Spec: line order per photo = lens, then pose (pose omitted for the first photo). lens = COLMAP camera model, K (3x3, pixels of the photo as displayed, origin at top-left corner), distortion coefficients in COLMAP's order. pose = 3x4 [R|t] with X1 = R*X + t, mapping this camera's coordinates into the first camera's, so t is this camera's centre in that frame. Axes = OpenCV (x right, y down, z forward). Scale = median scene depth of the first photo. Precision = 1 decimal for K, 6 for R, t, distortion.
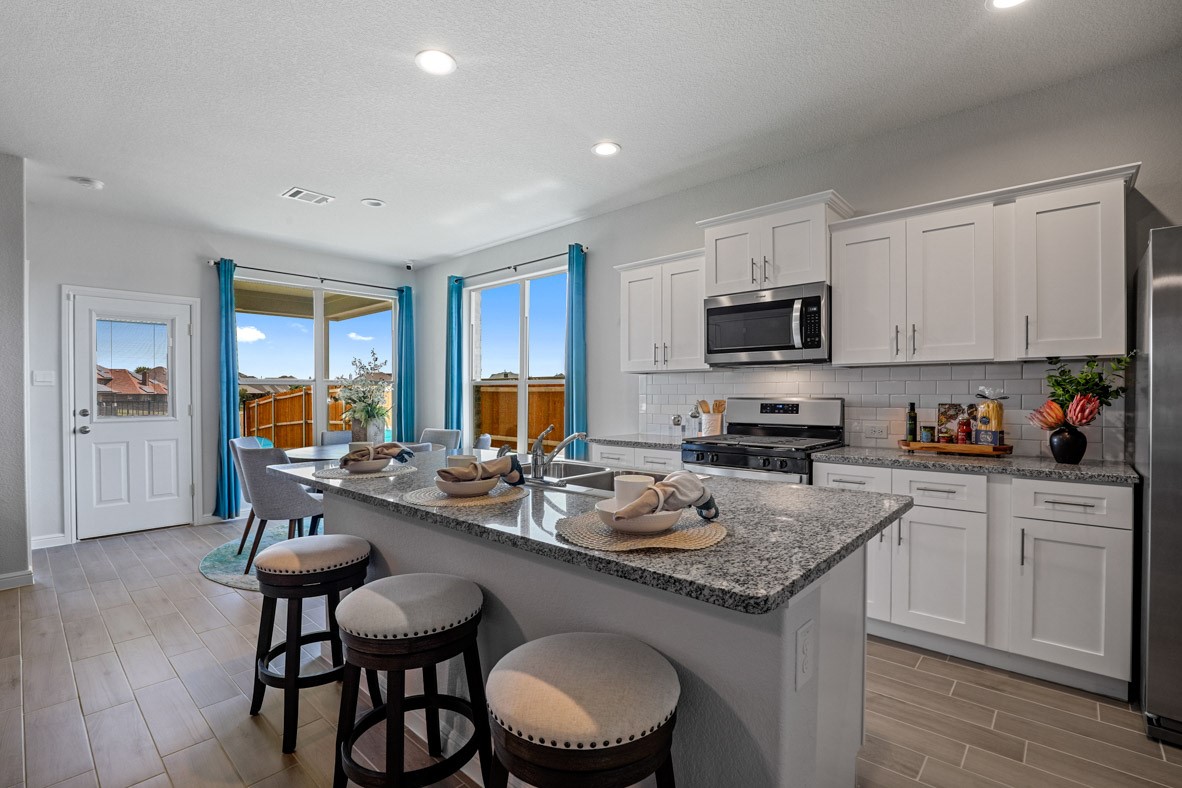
lens RADIAL K [[535.5, 0, 589.4], [0, 535.5, 396.0], [0, 0, 1]] dist [-0.025417, 0.000985]
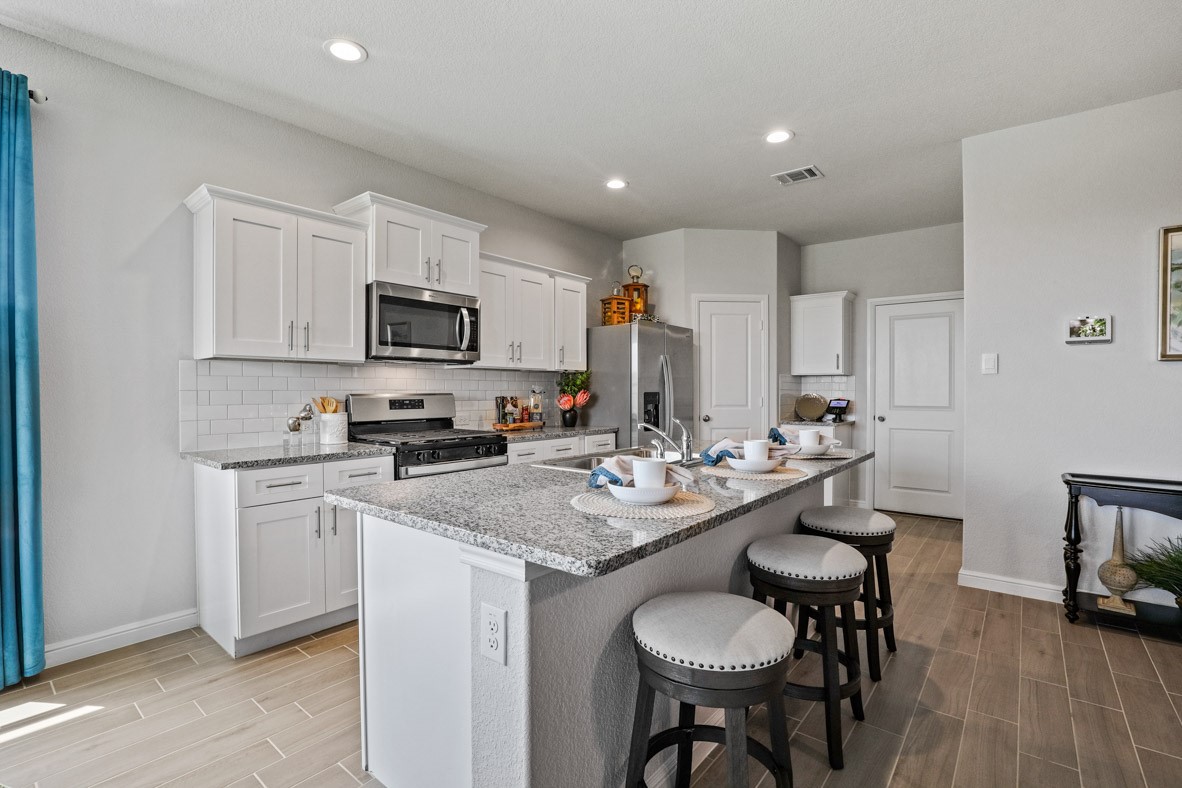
lens RADIAL K [[535.5, 0, 592.0], [0, 535.5, 393.1], [0, 0, 1]] dist [-0.025417, 0.000985]
pose [[-0.035886, -0.006794, 0.999333, -0.675291], [-0.001349, 0.999976, 0.006750, -0.005071], [-0.999355, -0.001106, -0.035895, 0.671489]]
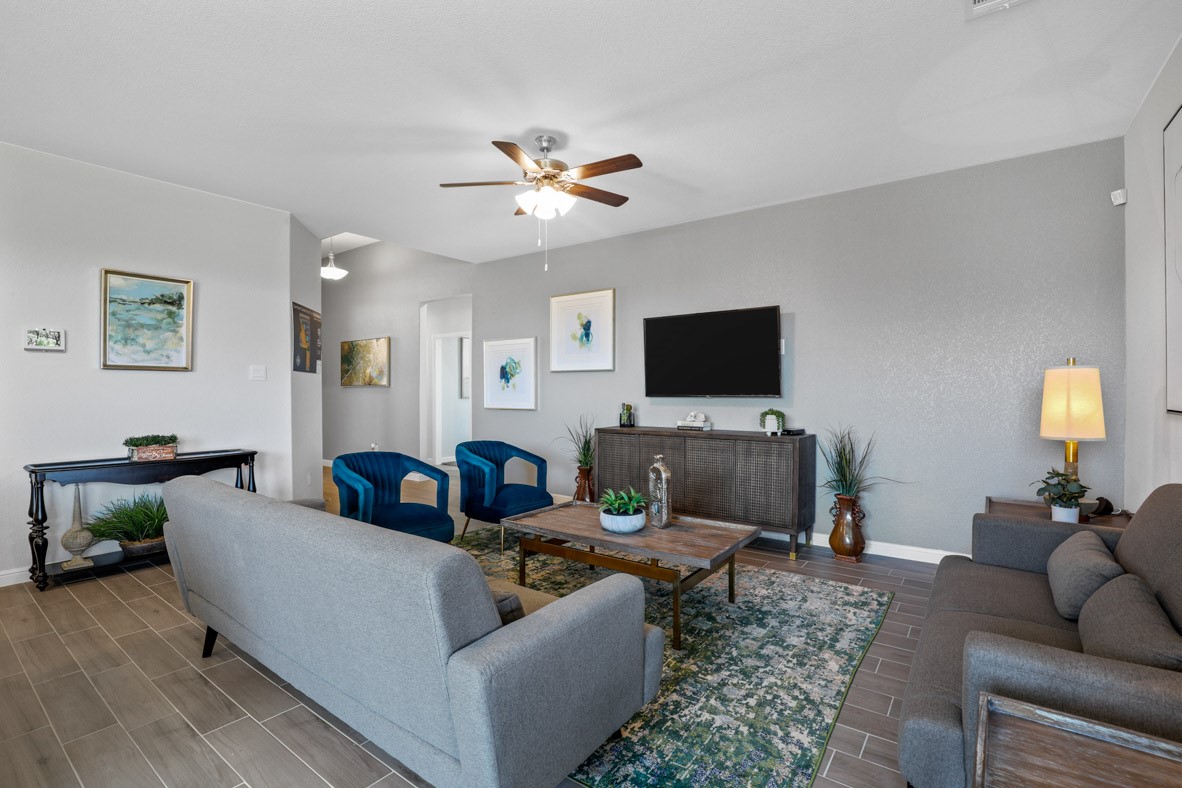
lens RADIAL K [[535.5, 0, 598.7], [0, 535.5, 394.4], [0, 0, 1]] dist [-0.025417, 0.000985]
pose [[-0.995489, 0.004919, -0.094746, -0.803652], [0.004103, 0.999953, 0.008803, -0.004332], [0.094785, 0.008374, -0.995463, 0.912761]]
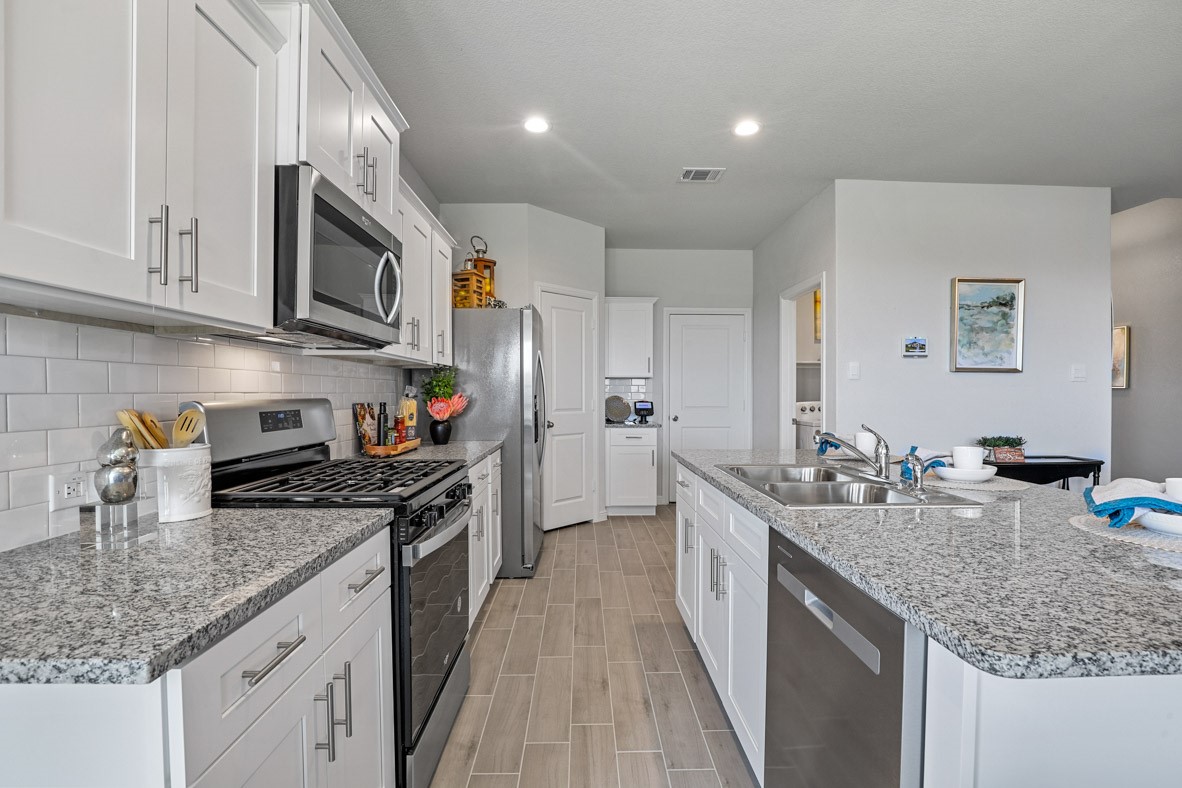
lens RADIAL K [[535.5, 0, 591.6], [0, 535.5, 398.8], [0, 0, 1]] dist [-0.025417, 0.000985]
pose [[-0.672118, -0.009749, 0.740380, -0.239507], [-0.001643, 0.999930, 0.011676, -0.004150], [-0.740443, 0.006631, -0.672087, 1.111913]]
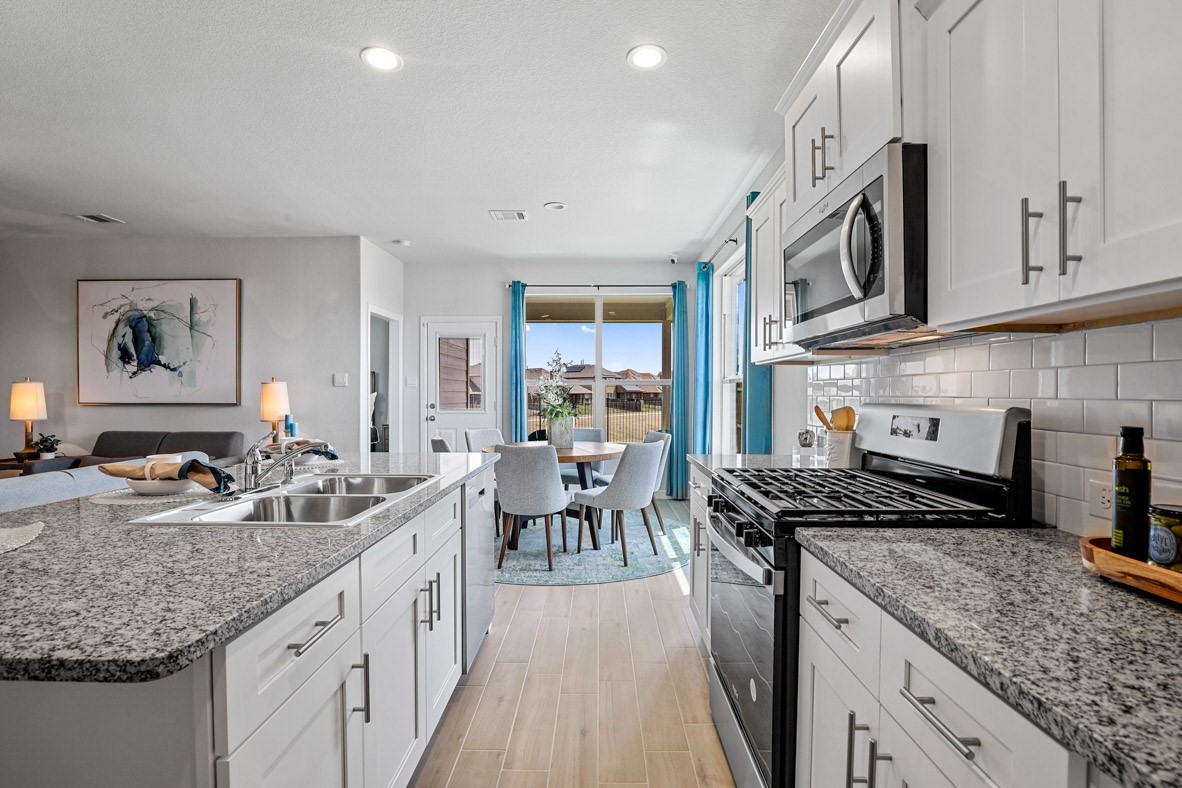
lens RADIAL K [[535.5, 0, 587.0], [0, 535.5, 397.9], [0, 0, 1]] dist [-0.025417, 0.000985]
pose [[0.678638, 0.009563, -0.734411, 0.504670], [-0.003580, 0.999946, 0.009713, -0.006550], [0.734465, -0.003962, 0.678635, 0.442484]]
